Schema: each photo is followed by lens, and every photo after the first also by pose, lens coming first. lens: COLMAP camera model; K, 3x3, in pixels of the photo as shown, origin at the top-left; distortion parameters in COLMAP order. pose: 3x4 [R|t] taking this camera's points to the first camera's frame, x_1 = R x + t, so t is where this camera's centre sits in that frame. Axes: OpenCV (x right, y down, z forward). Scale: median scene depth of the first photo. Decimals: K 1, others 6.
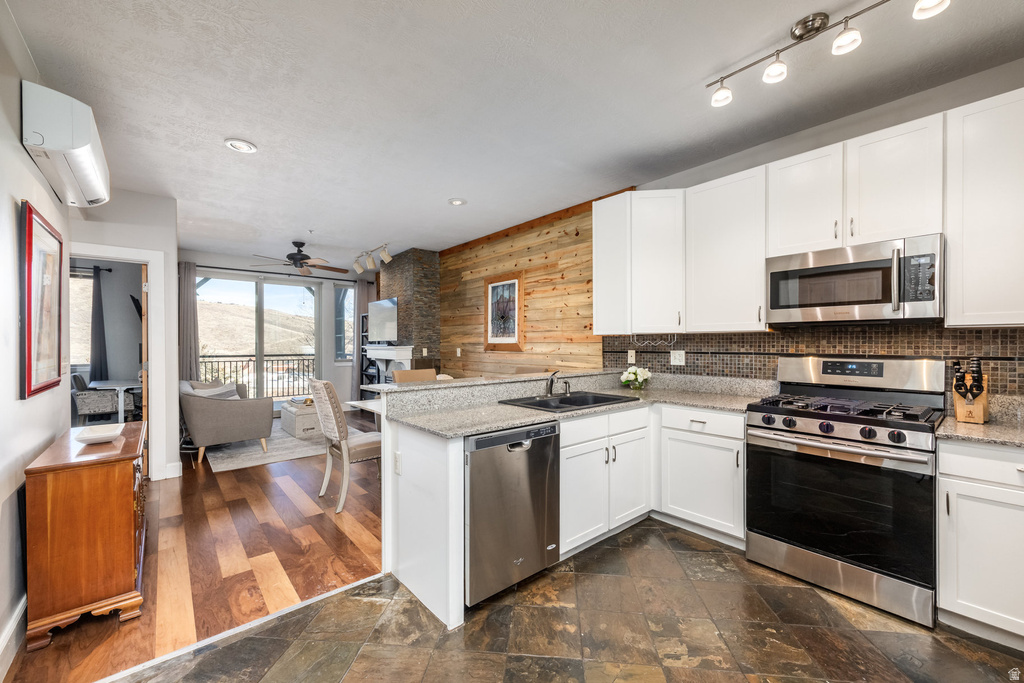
lens RADIAL K [[435.0, 0, 516.7], [0, 435.0, 344.2], [0, 0, 1]] dist [0.001836, 0.000350]
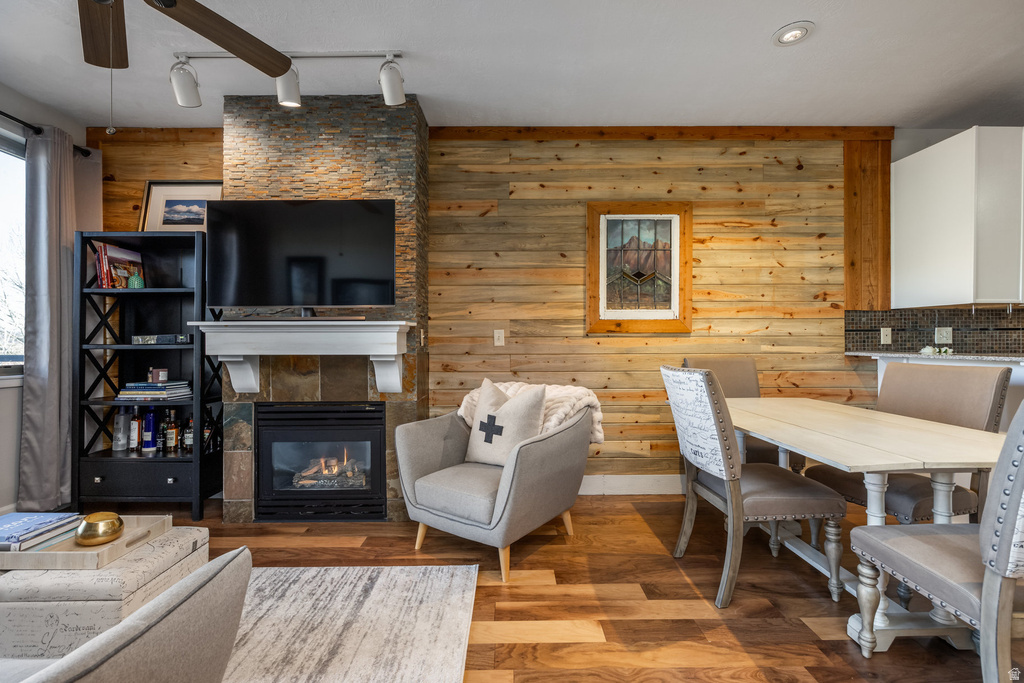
lens RADIAL K [[467.4, 0, 507.7], [0, 467.4, 342.7], [0, 0, 1]] dist [0.000373, 0.000284]
pose [[0.619117, 0.000584, 0.785299, -1.030532], [0.005528, 0.999972, -0.005101, 0.050498], [-0.785280, 0.007499, 0.619096, 1.219008]]
